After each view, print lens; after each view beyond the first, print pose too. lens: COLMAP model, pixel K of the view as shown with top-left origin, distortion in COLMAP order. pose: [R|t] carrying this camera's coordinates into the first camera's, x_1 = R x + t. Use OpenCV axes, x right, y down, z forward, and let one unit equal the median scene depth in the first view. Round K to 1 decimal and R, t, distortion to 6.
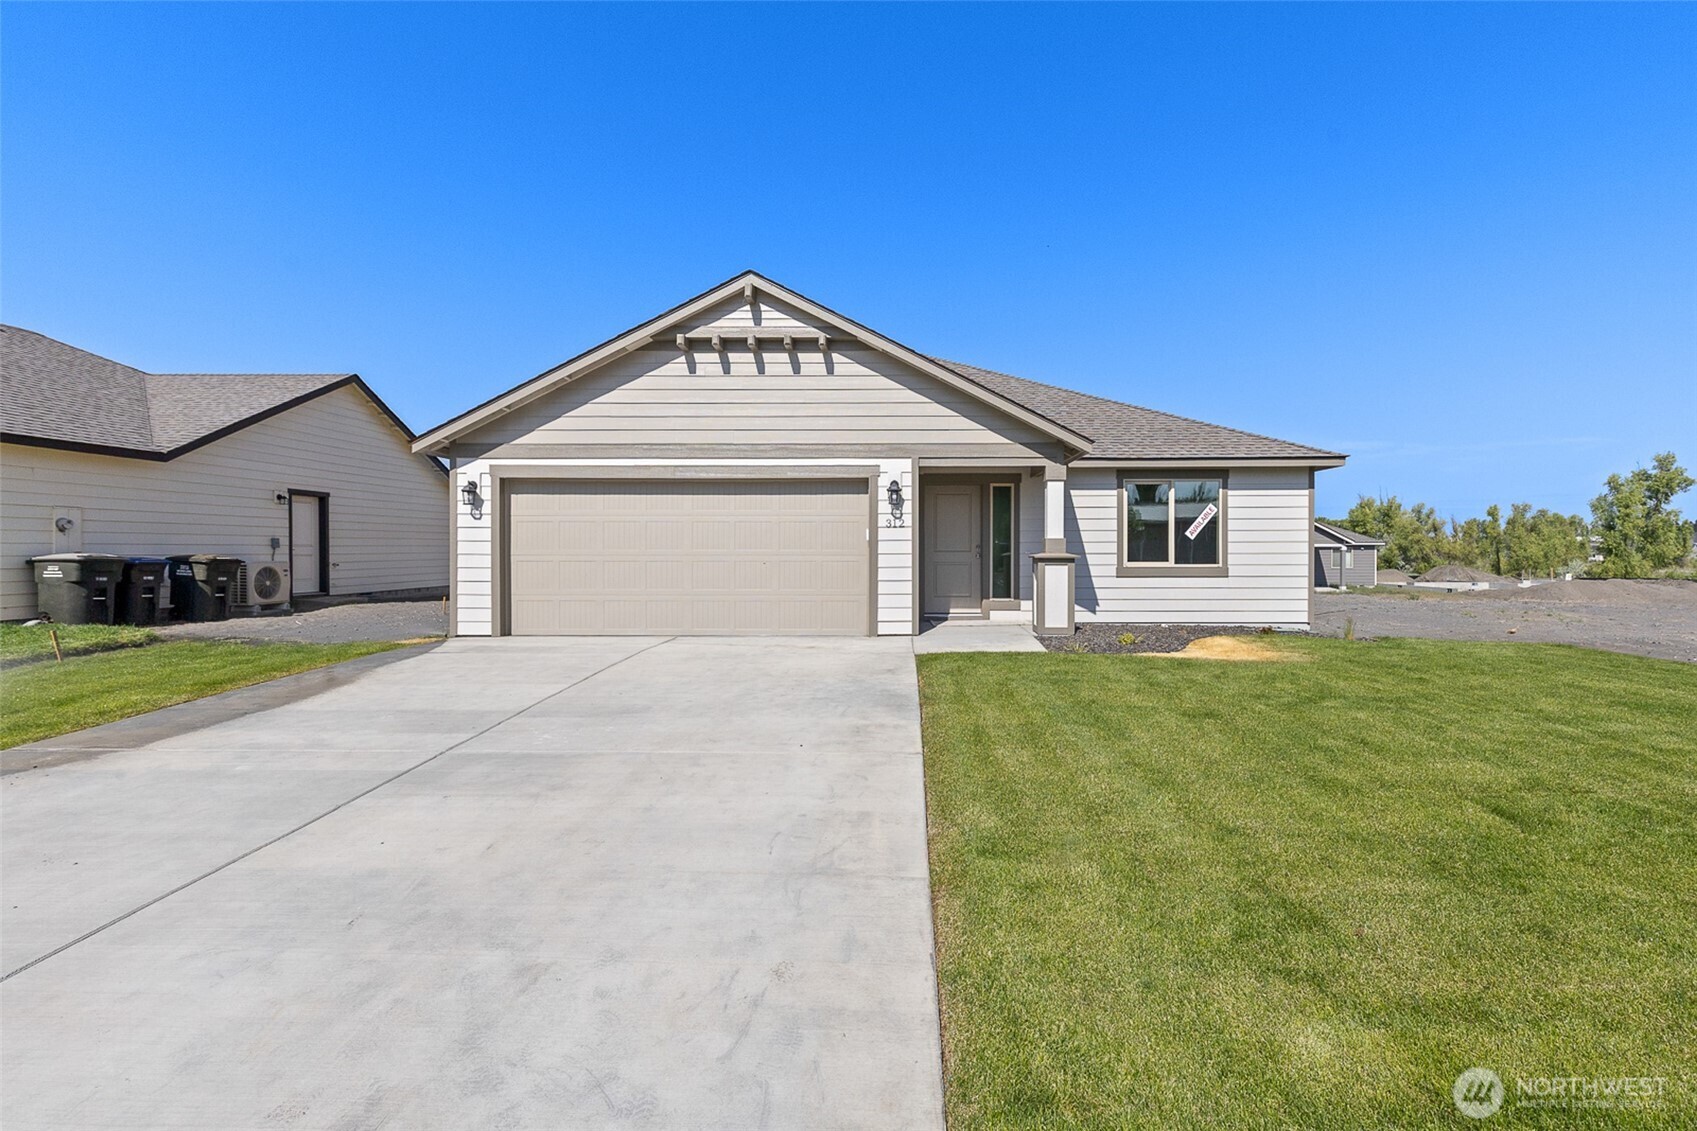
lens RADIAL K [[771.1, 0, 858.0], [0, 771.1, 546.5], [0, 0, 1]] dist [0.002045, -0.000204]
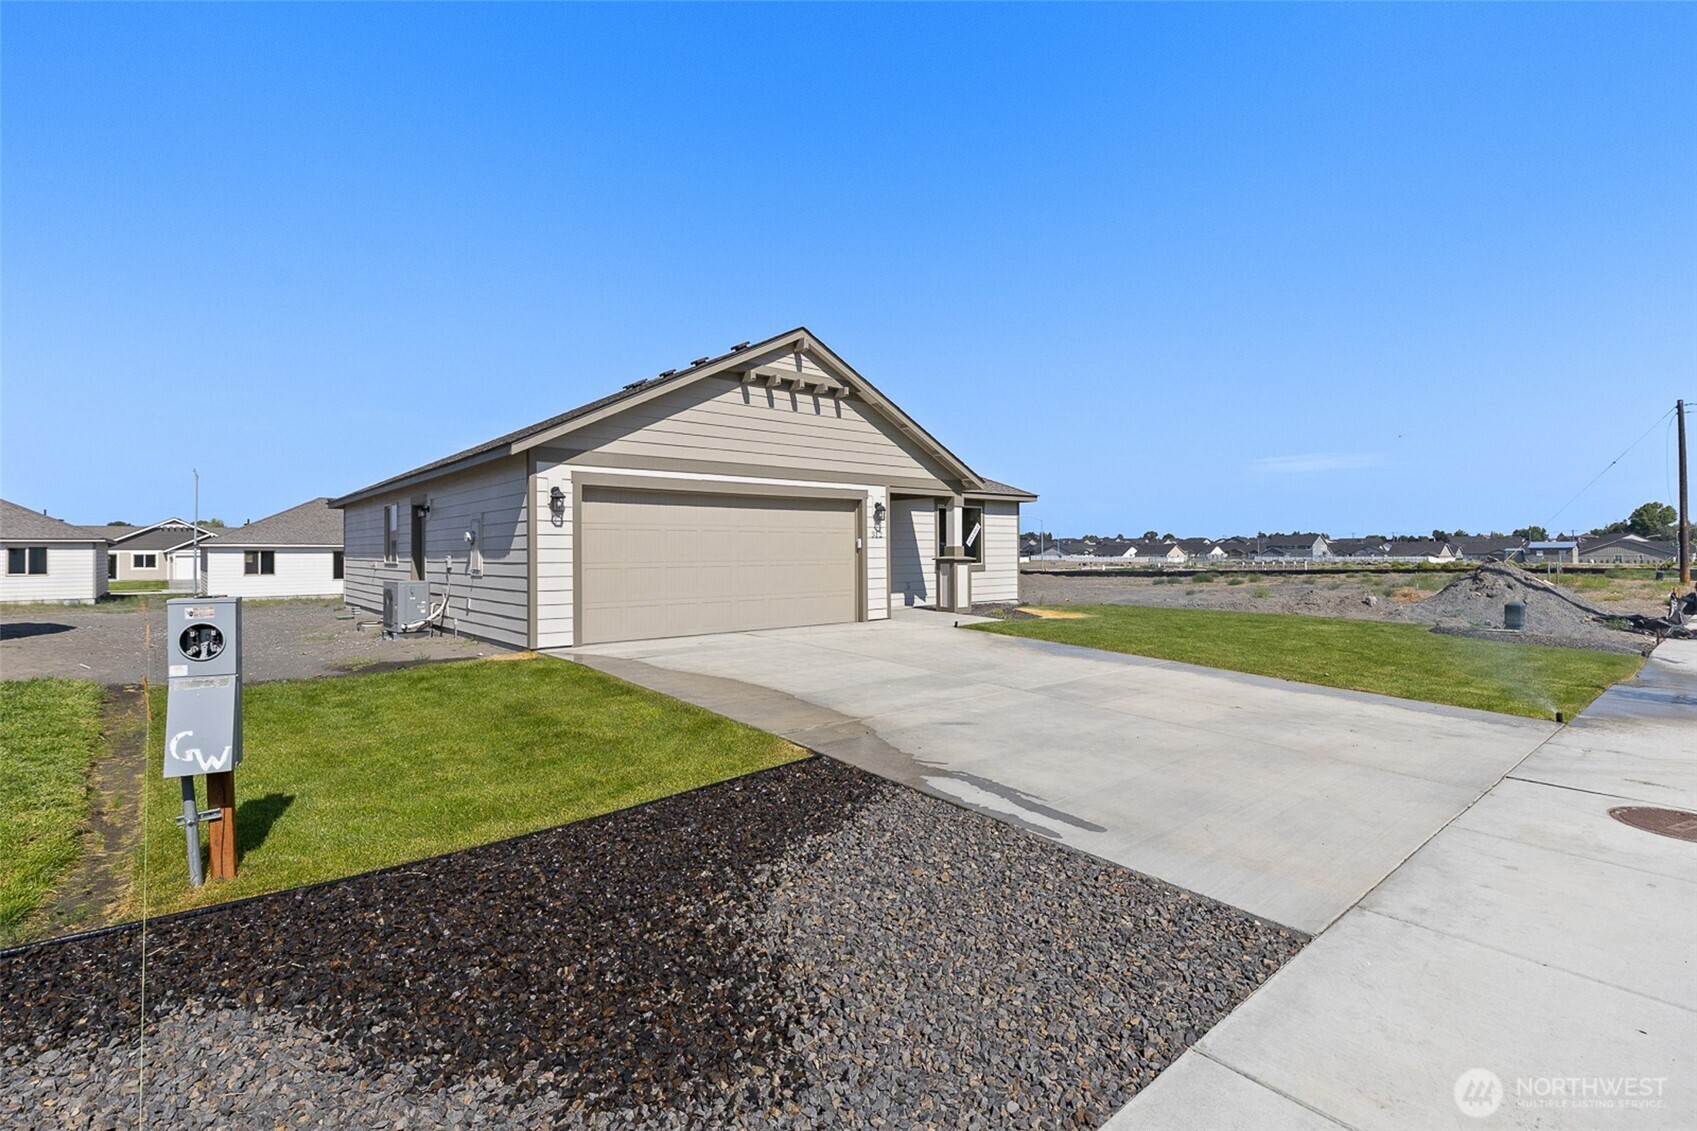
lens RADIAL K [[771.1, 0, 858.0], [0, 771.1, 546.5], [0, 0, 1]] dist [0.002045, -0.000204]
pose [[0.751847, -0.000246, 0.659337, -0.849676], [0.004453, 0.999979, -0.004704, -0.003889], [-0.659322, 0.006473, 0.751833, 0.024885]]
